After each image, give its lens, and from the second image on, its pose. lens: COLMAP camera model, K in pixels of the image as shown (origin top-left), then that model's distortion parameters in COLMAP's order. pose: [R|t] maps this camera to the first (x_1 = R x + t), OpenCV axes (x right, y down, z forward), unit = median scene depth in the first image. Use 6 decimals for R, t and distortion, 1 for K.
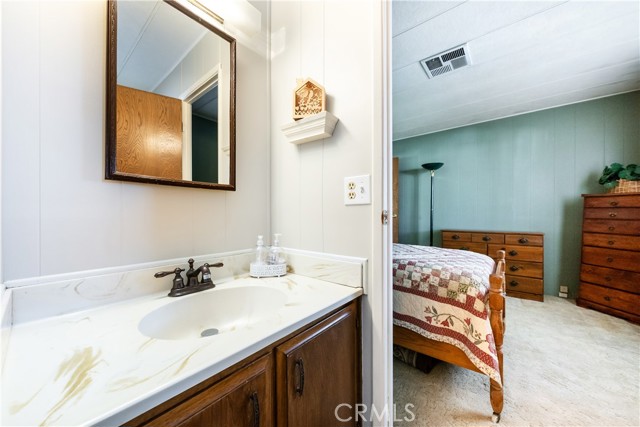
lens RADIAL K [[230.4, 0, 320.0], [0, 230.4, 213.5], [0, 0, 1]] dist [-0.002212, -0.000080]
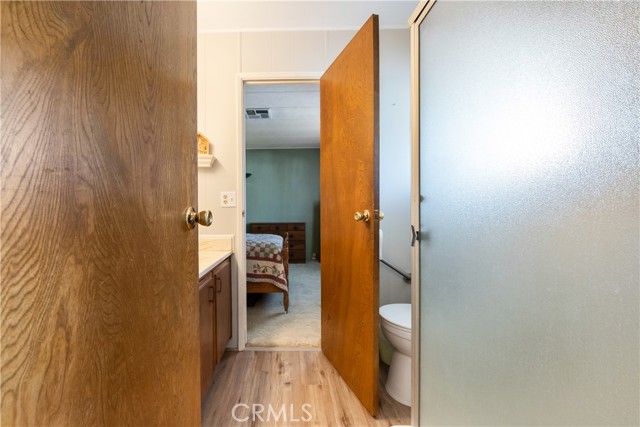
lens RADIAL K [[234.0, 0, 317.3], [0, 234.0, 207.8], [0, 0, 1]] dist [-0.000752, -0.000064]
pose [[0.688458, 0.005177, 0.725258, -0.510437], [0.006021, 0.999899, -0.012853, -0.002198], [-0.725251, 0.013215, 0.688357, -0.593691]]
